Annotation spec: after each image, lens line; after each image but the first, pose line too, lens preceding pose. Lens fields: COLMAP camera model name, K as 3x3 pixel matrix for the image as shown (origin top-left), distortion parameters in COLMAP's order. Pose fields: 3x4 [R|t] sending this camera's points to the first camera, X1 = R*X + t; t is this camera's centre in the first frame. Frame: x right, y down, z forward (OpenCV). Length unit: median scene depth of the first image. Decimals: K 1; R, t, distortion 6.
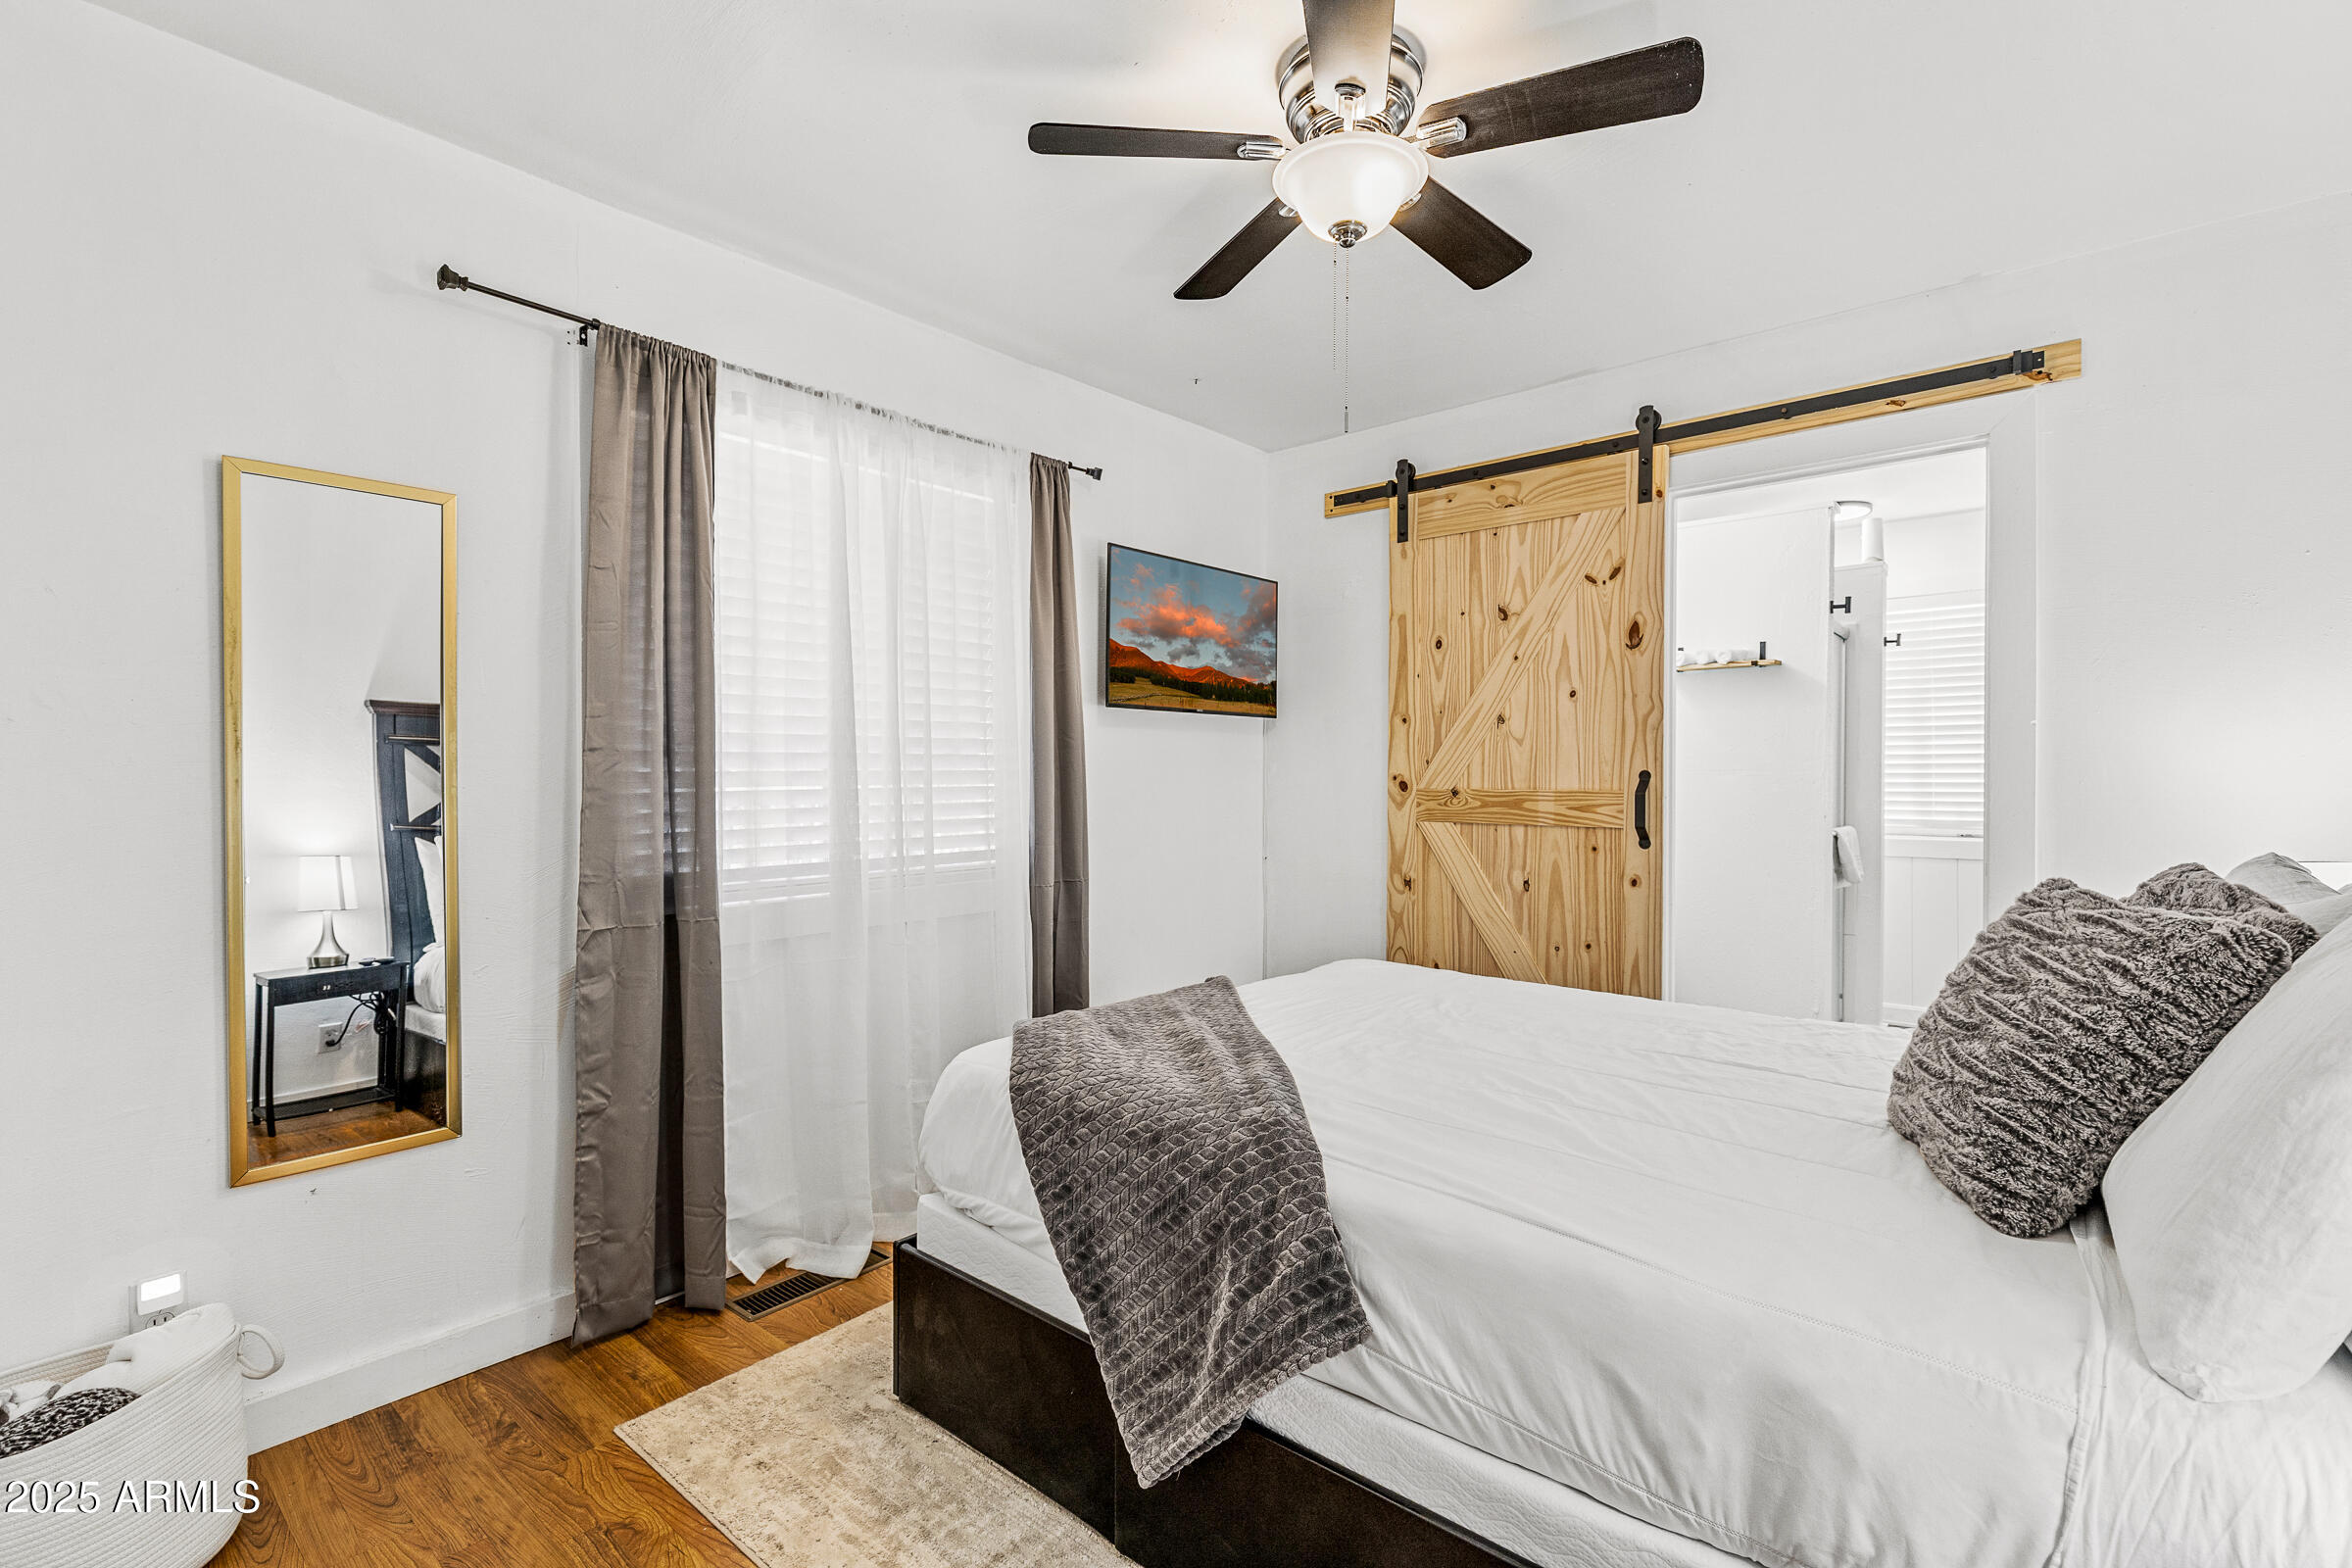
lens RADIAL K [[1053.2, 0, 1176.0], [0, 1053.2, 784.0], [0, 0, 1]] dist [-0.000395, 0.000459]
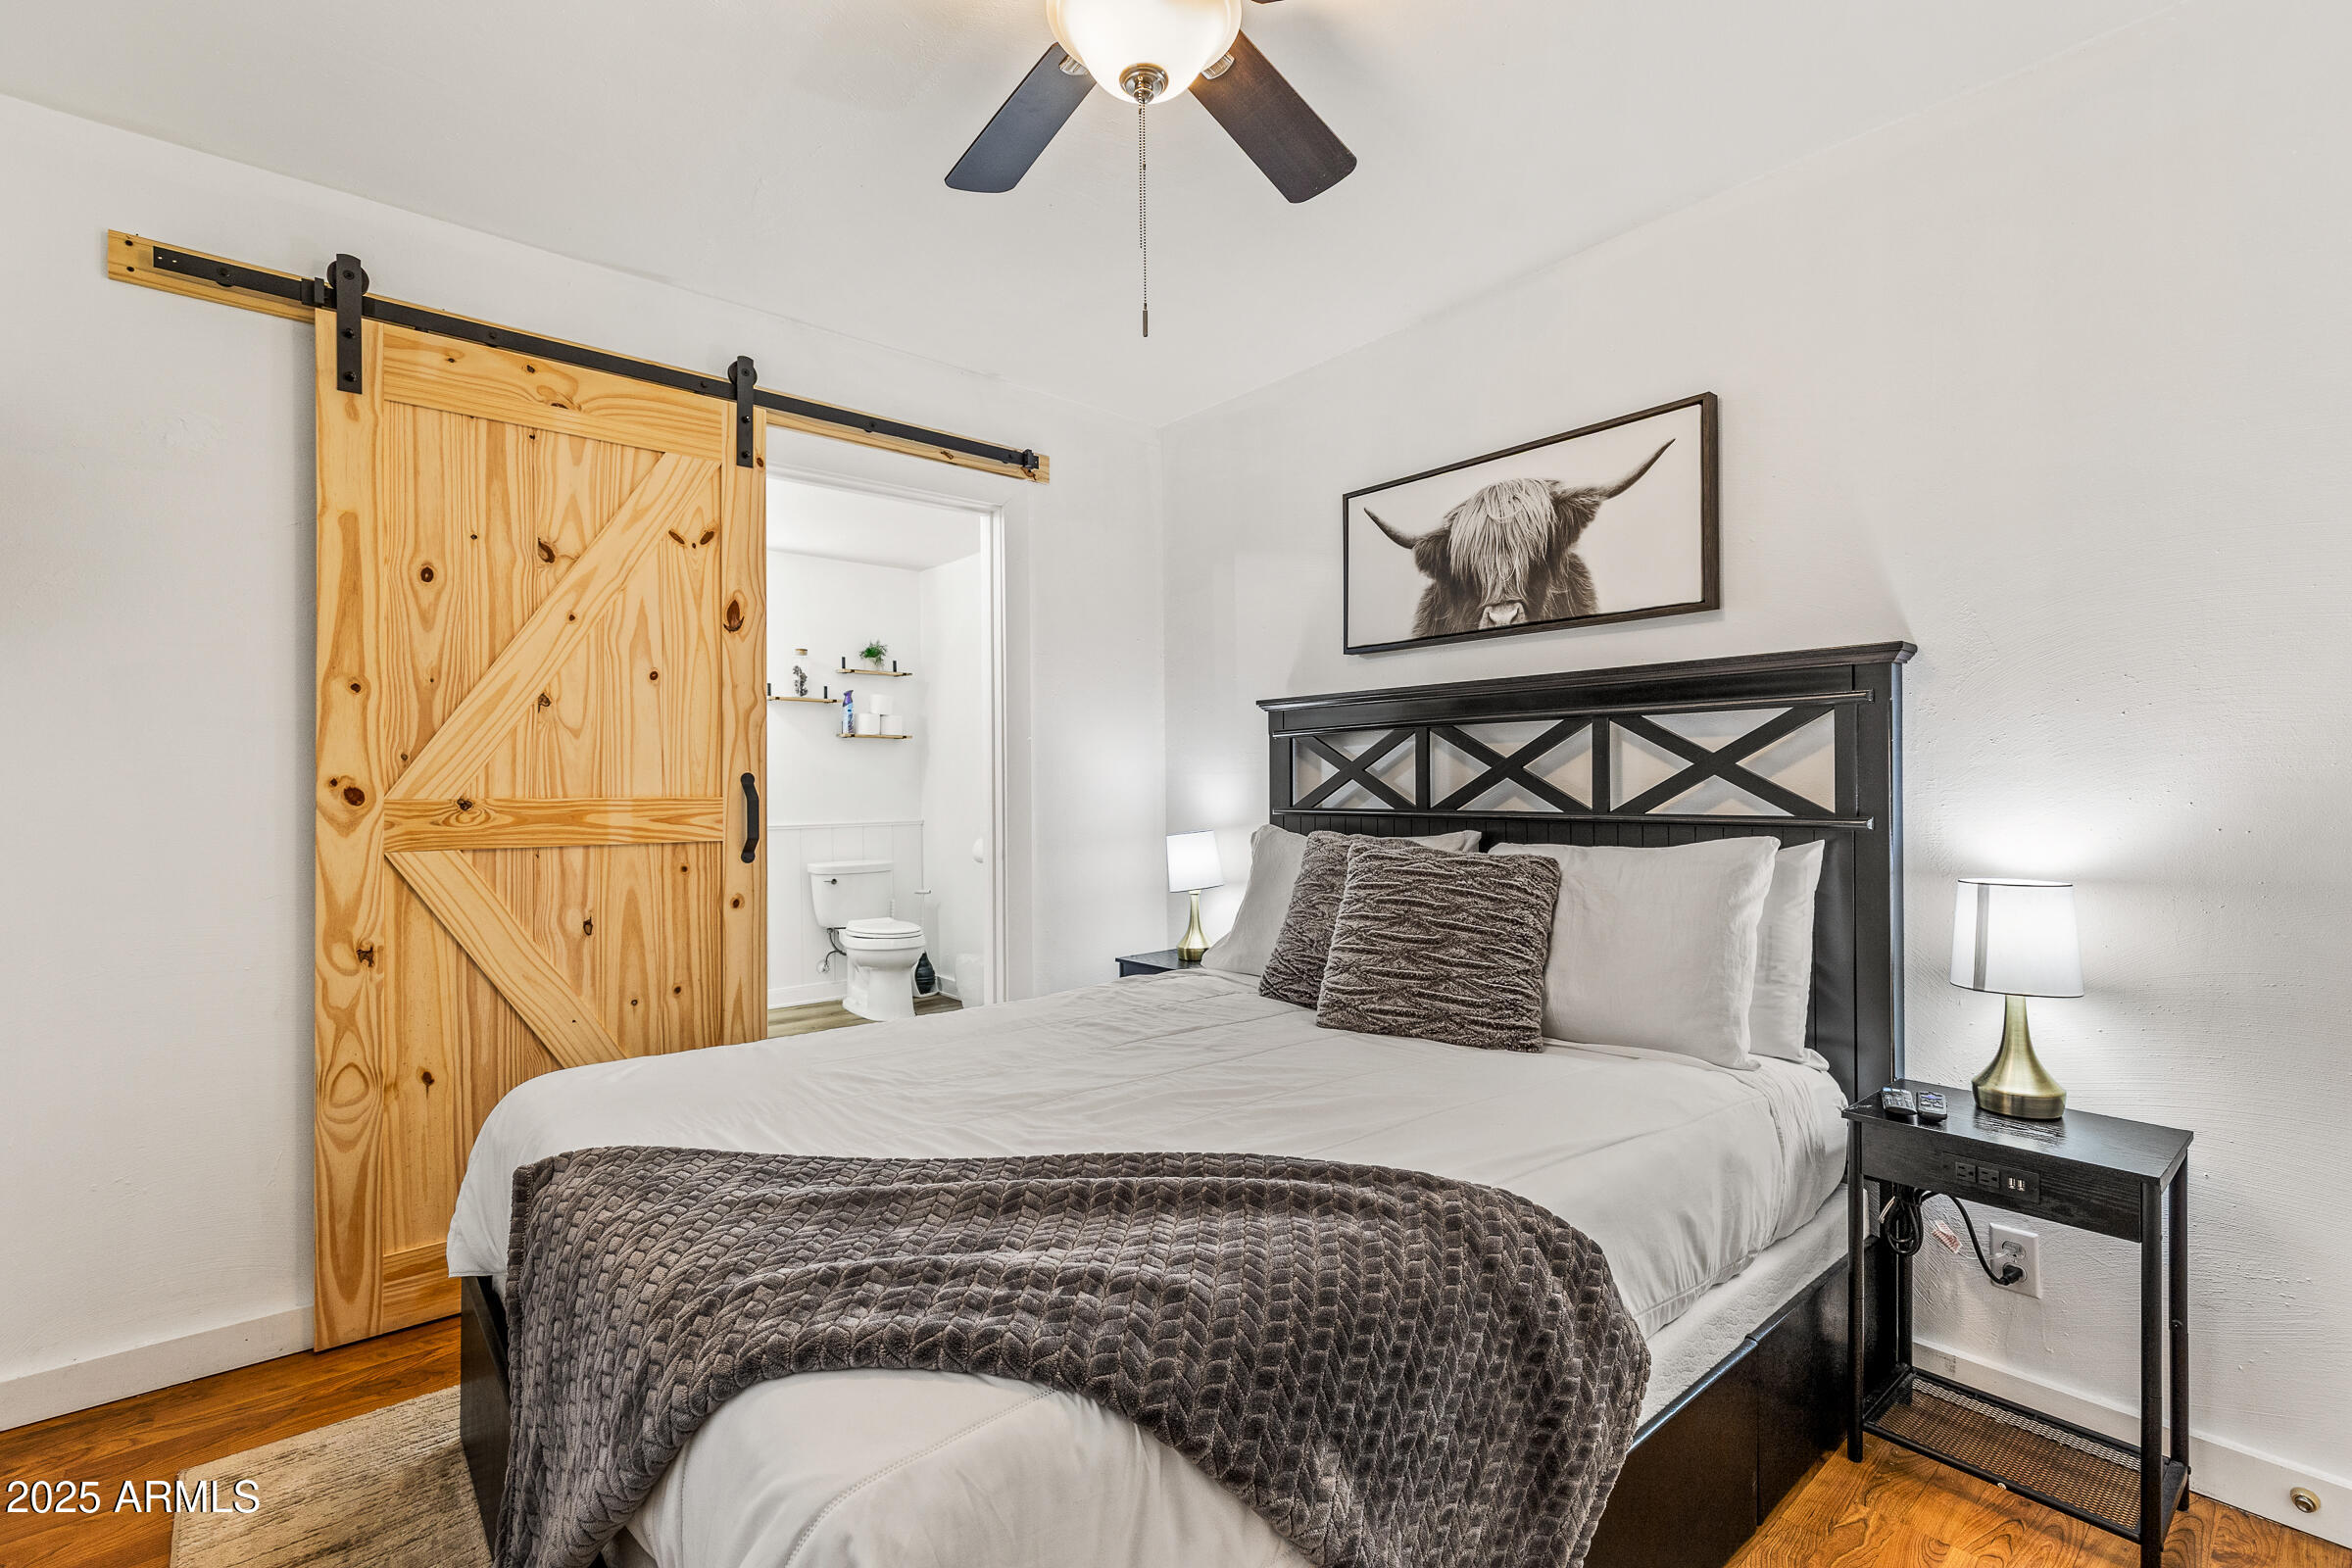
lens RADIAL K [[1053.2, 0, 1176.0], [0, 1053.2, 784.0], [0, 0, 1]] dist [-0.000395, 0.000459]
pose [[0.146031, -0.000968, 0.989280, -0.346584], [0.010169, 0.999948, -0.000522, 0.000181], [-0.989228, 0.010137, 0.146033, 0.492366]]
